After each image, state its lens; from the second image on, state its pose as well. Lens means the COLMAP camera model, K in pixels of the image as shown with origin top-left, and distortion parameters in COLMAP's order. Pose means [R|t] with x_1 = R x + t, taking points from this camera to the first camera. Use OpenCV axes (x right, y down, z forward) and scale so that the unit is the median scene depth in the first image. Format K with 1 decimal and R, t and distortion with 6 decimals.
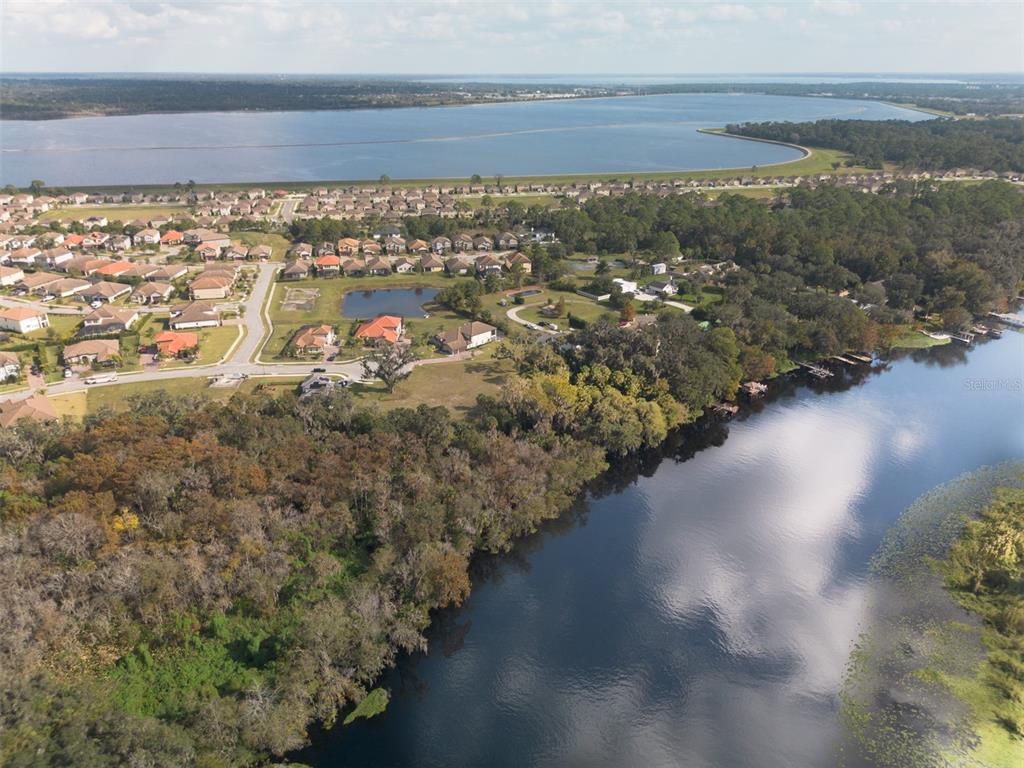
lens RADIAL K [[741.3, 0, 512.0], [0, 741.3, 384.0], [0, 0, 1]] dist [0.061156, -0.061228]
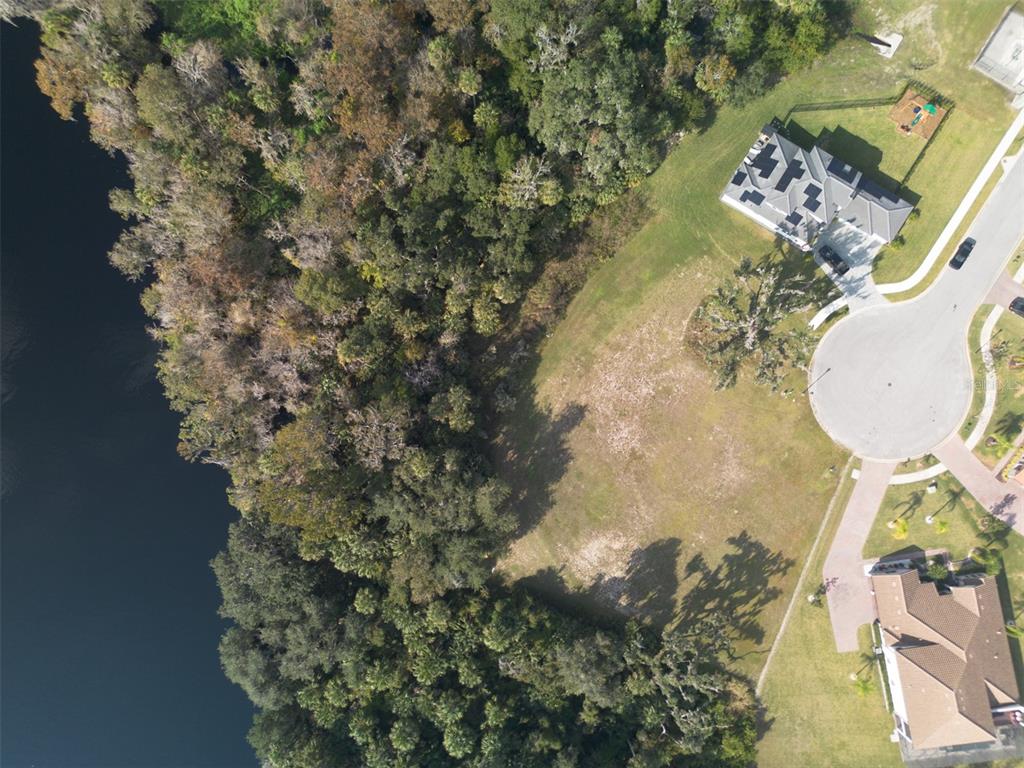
lens RADIAL K [[725.7, 0, 512.0], [0, 725.7, 384.0], [0, 0, 1]] dist [0.057150, -0.050491]
pose [[-0.577232, 0.816540, 0.008121, -0.047816], [-0.279227, -0.206718, 0.937710, -0.278570], [0.767357, 0.539008, 0.347324, 0.566535]]
